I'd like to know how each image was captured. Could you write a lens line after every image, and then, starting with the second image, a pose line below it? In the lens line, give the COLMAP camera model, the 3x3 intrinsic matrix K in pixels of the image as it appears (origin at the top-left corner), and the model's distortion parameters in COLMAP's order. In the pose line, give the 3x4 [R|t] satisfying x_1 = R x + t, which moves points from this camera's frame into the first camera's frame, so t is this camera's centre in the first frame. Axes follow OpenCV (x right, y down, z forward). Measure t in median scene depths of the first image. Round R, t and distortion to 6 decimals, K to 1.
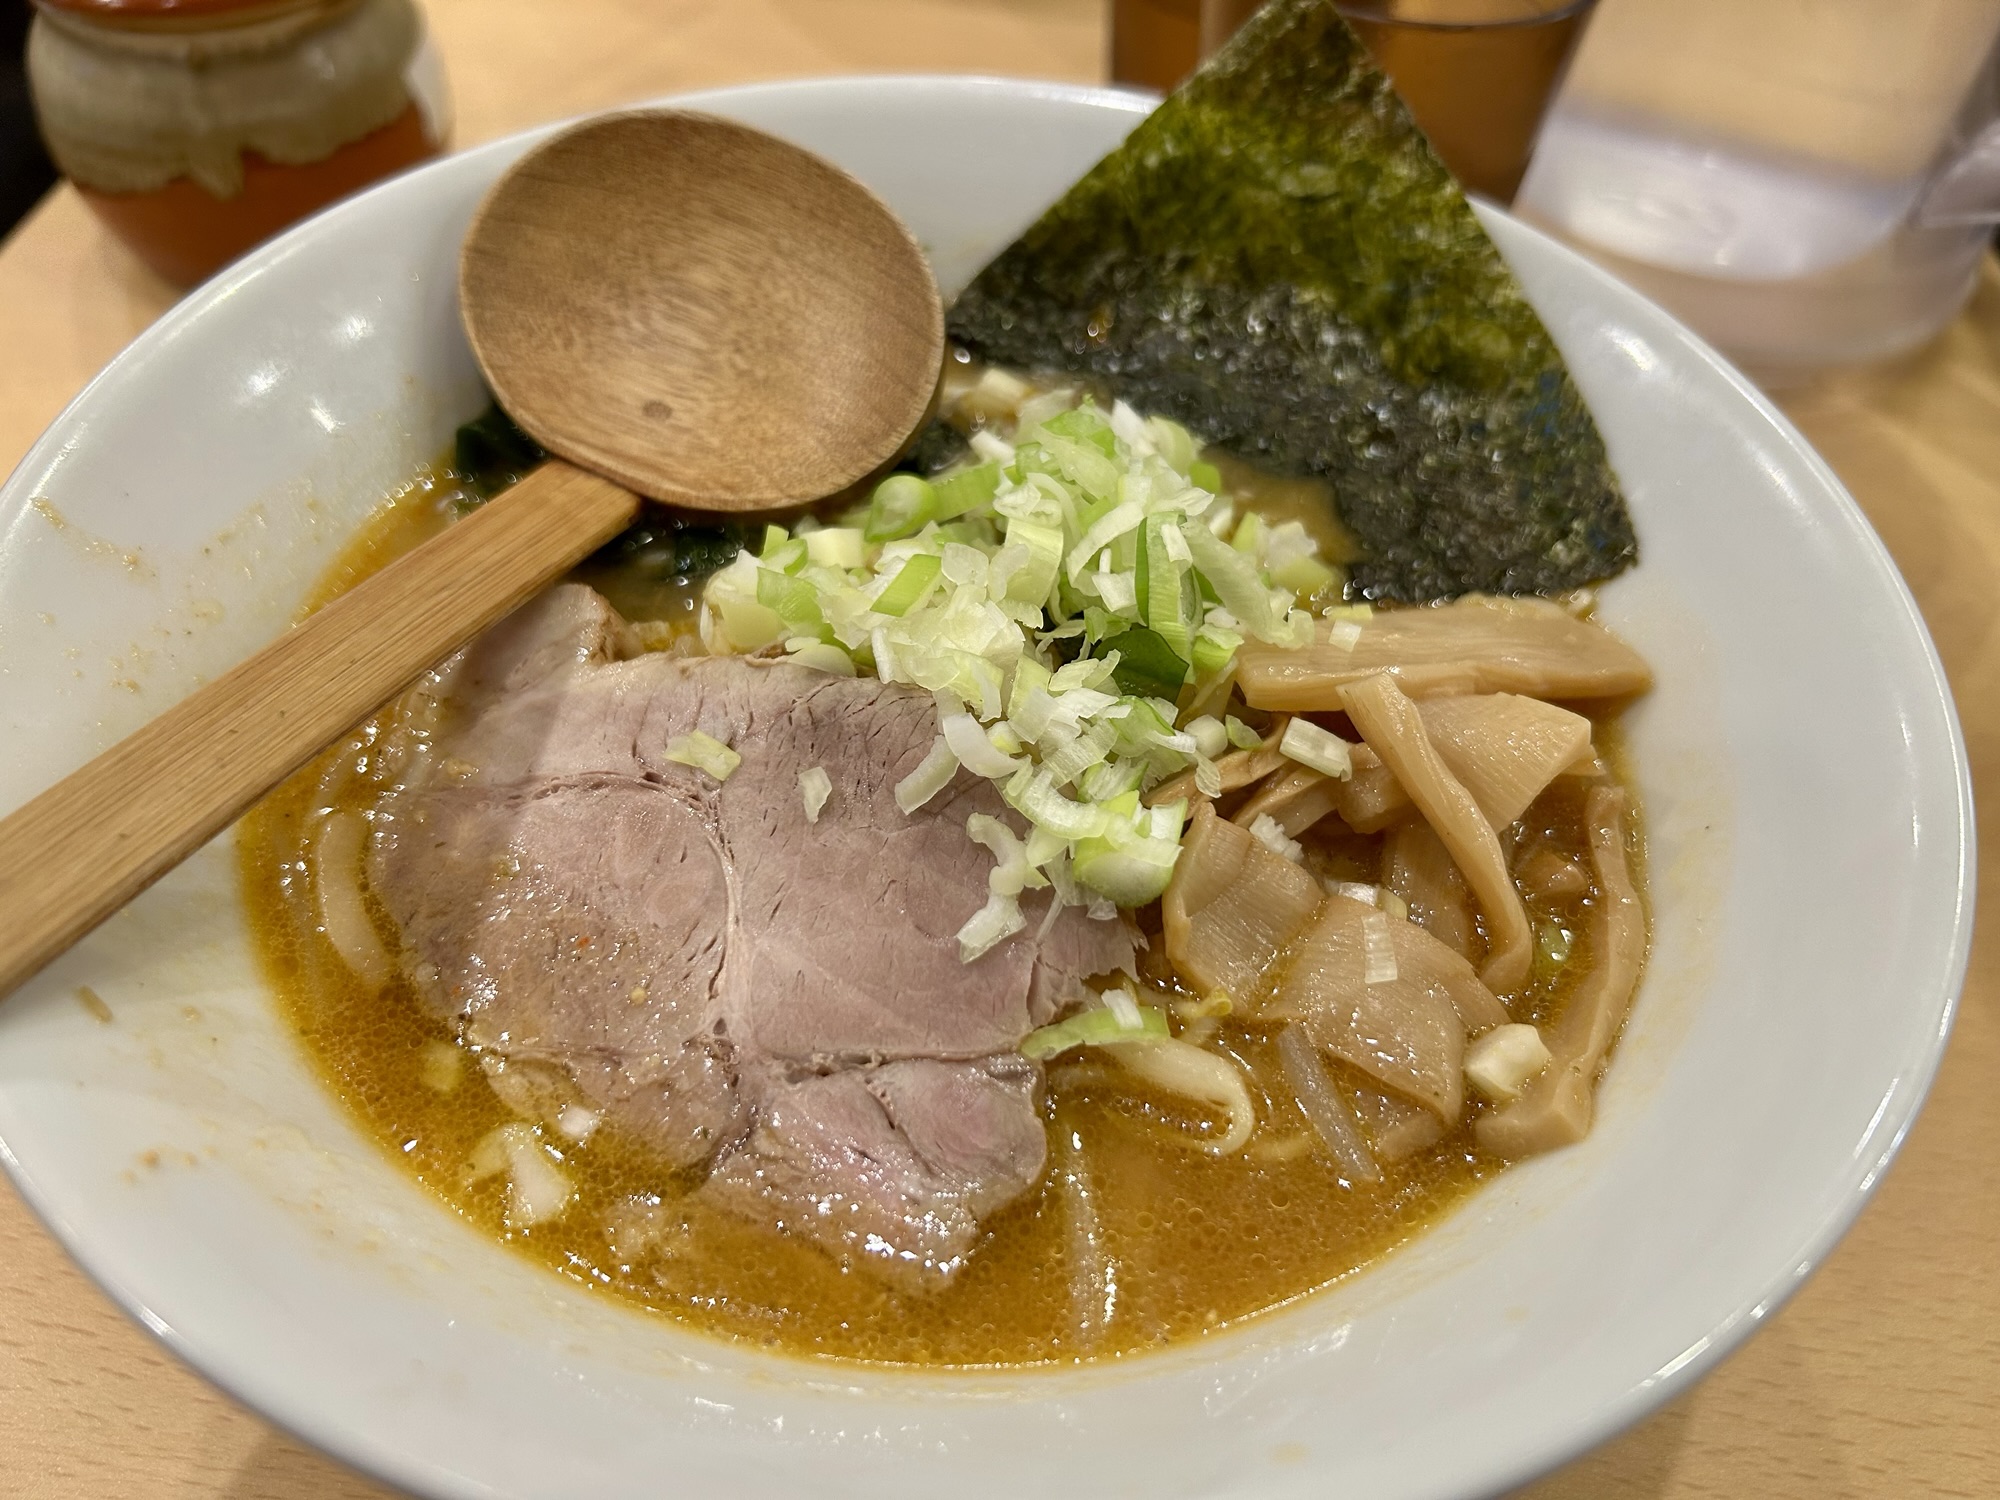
lens RADIAL K [[1467.0, 0, 1000.0], [0, 1467.0, 750.0], [0, 0, 1]] dist [0.032585, -0.117338]
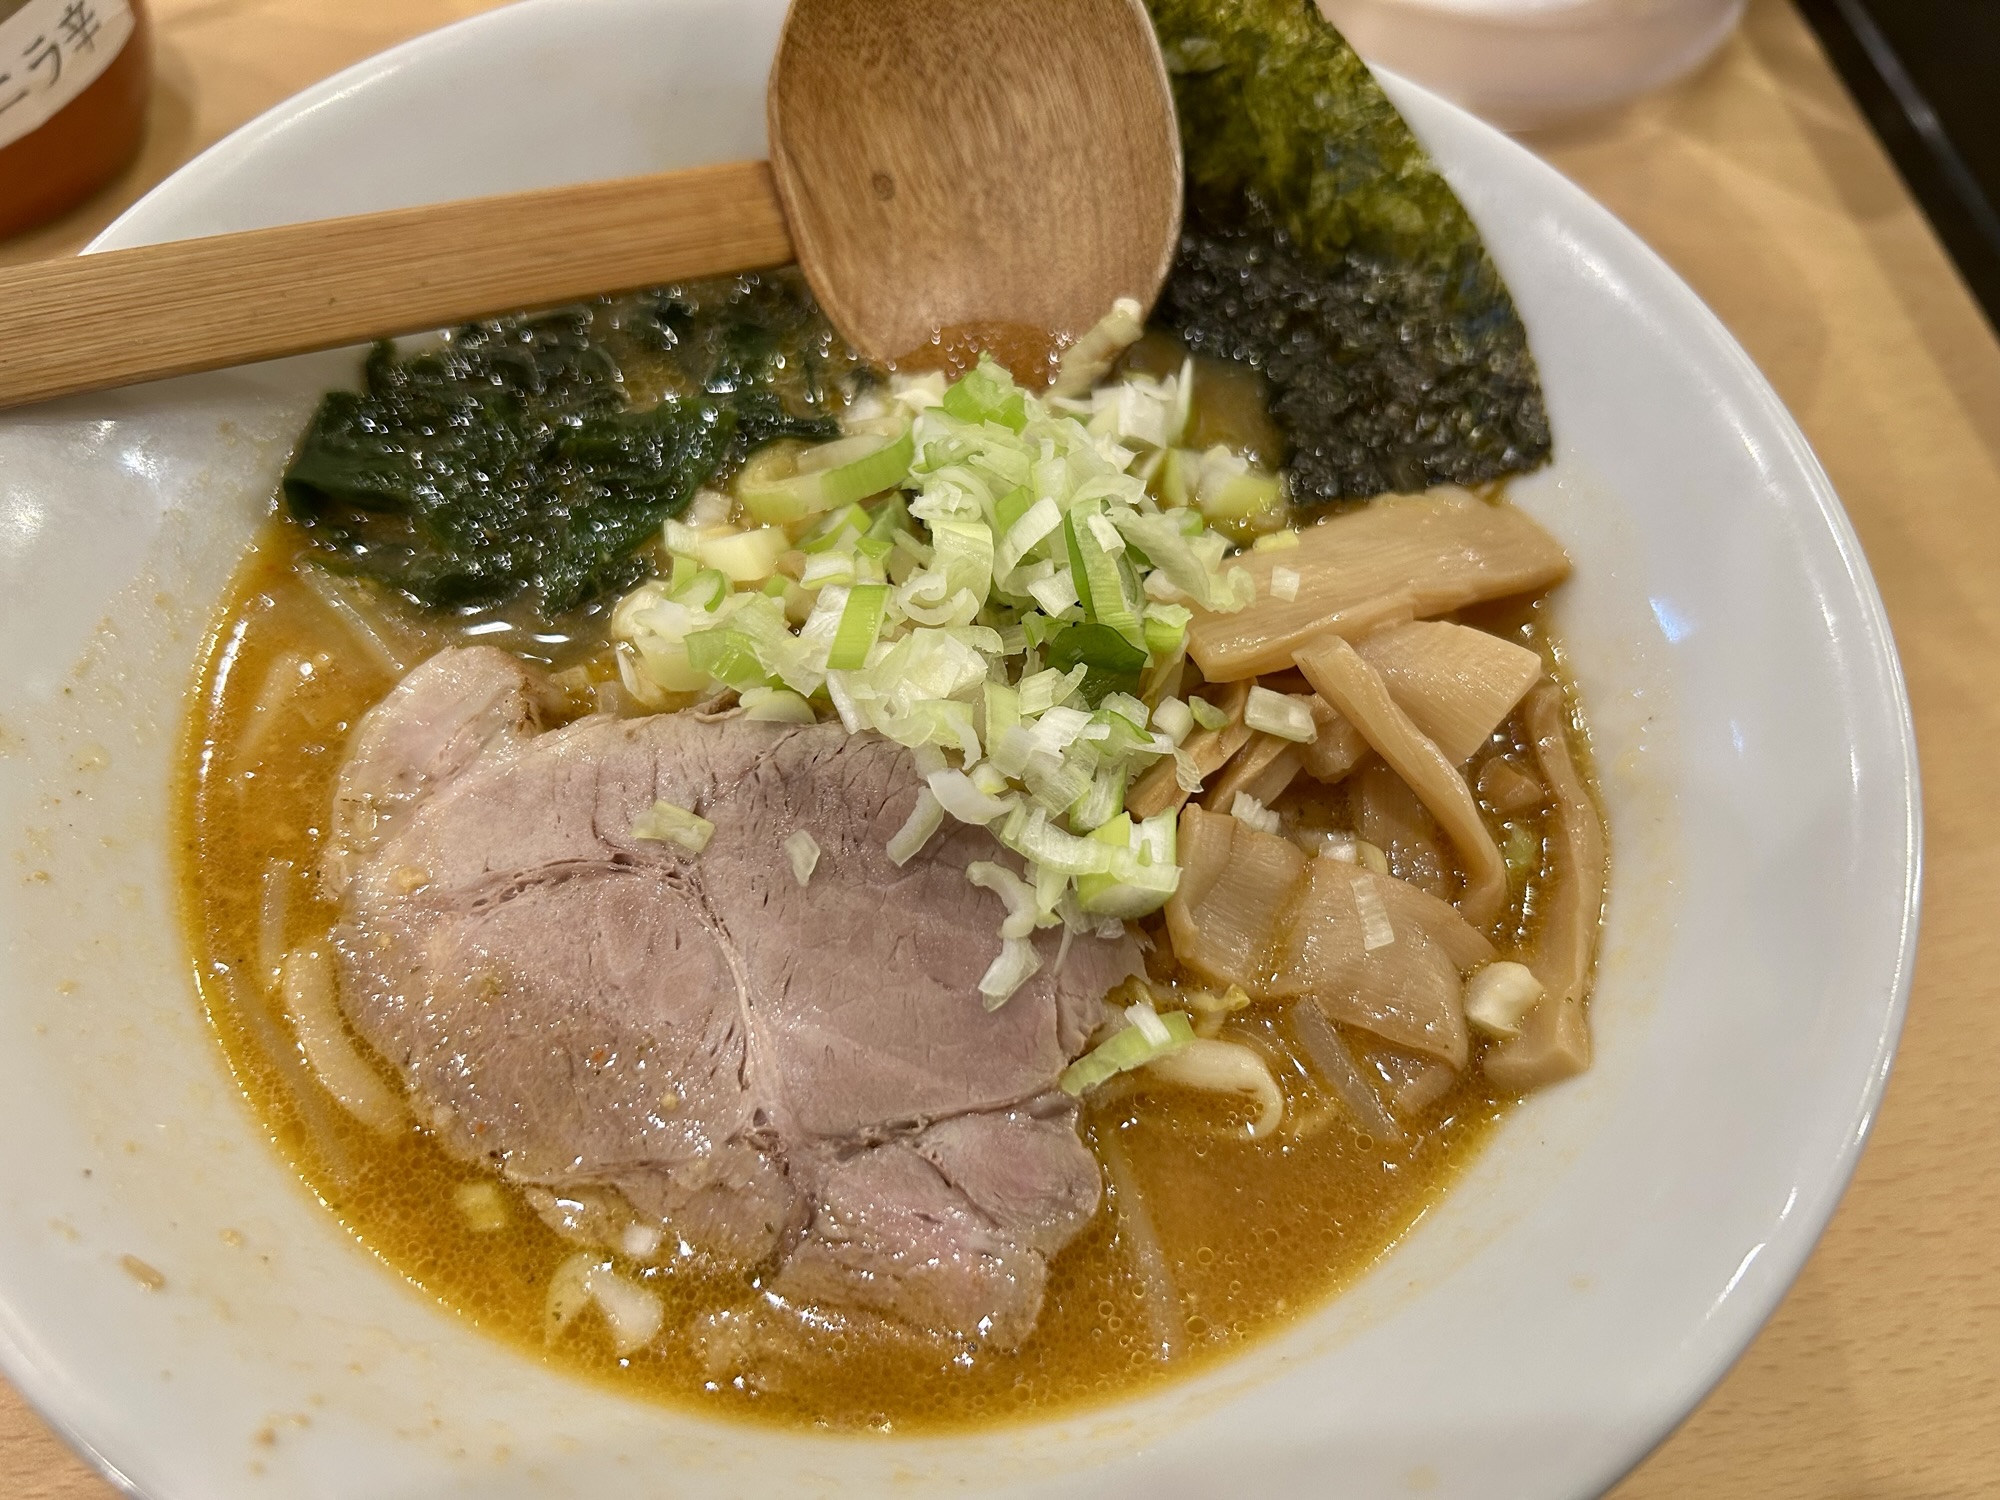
lens RADIAL K [[1467.0, 0, 1000.0], [0, 1467.0, 750.0], [0, 0, 1]] dist [0.032585, -0.117338]
pose [[0.980517, -0.166815, 0.103725, -0.088706], [0.147812, 0.974345, 0.169713, -0.192555], [-0.129375, -0.151075, 0.980020, 0.035503]]
